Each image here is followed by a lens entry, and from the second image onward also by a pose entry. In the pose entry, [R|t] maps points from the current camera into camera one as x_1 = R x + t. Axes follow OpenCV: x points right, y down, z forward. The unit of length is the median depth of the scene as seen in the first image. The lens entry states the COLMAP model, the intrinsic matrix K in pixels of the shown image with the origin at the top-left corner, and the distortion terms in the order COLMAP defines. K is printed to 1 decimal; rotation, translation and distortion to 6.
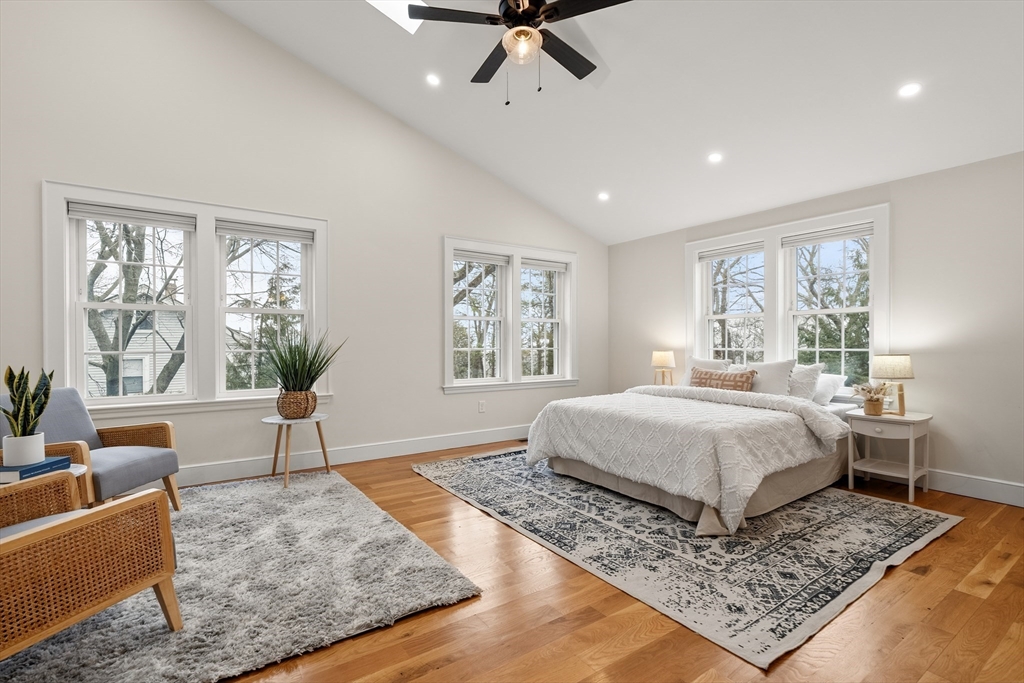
lens RADIAL K [[471.5, 0, 515.3], [0, 471.5, 343.1], [0, 0, 1]] dist [-0.002451, -0.000049]
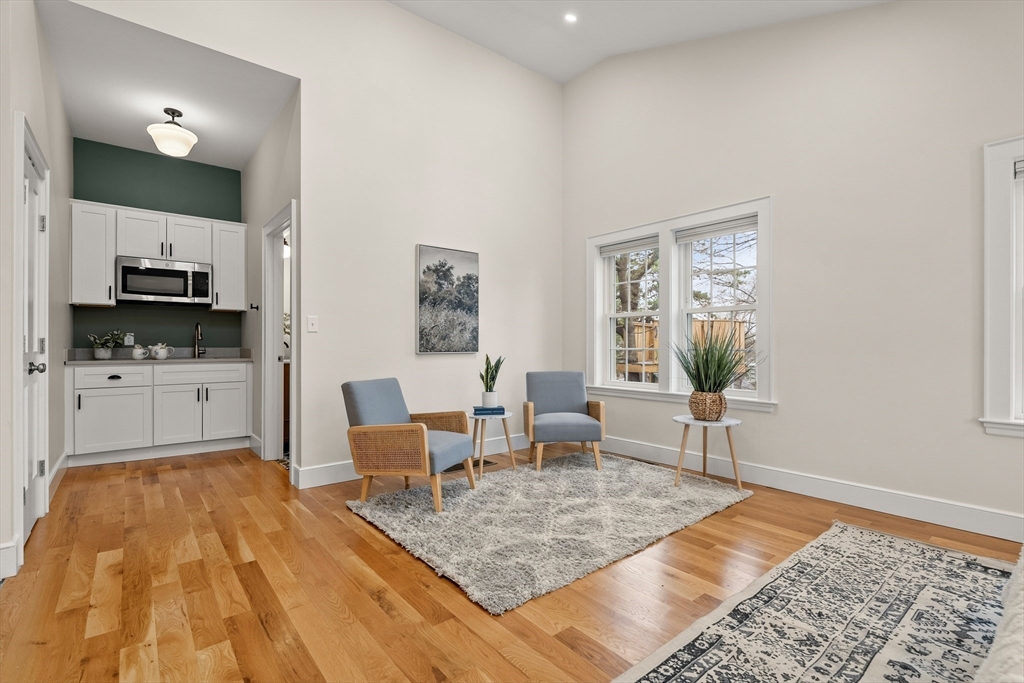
lens RADIAL K [[479.0, 0, 512.0], [0, 479.0, 341.5], [0, 0, 1]] dist [-0.002363, -0.000153]
pose [[0.072518, -0.006420, -0.997346, 0.557214], [0.000851, 0.999979, -0.006375, 0.007674], [0.997367, -0.000386, 0.072522, 0.634932]]
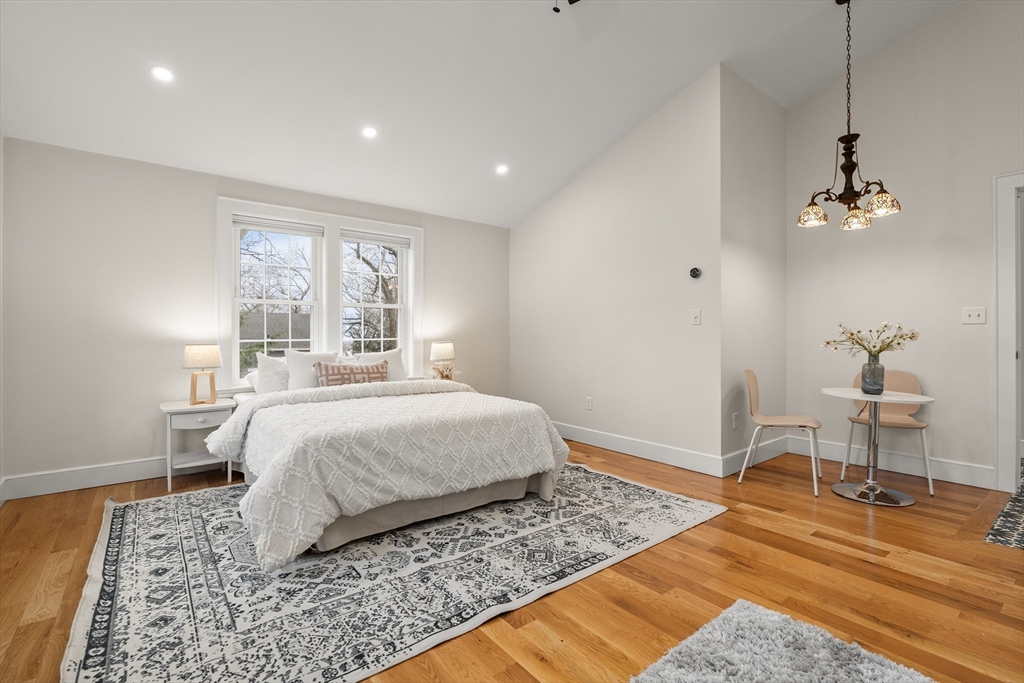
lens RADIAL K [[464.8, 0, 510.7], [0, 464.8, 336.8], [0, 0, 1]] dist [-0.003075, 0.000301]
pose [[-0.057421, -0.000928, 0.998350, -0.622177], [-0.000896, 0.999999, 0.000879, 0.008051], [-0.998350, -0.000844, -0.057422, 0.985255]]
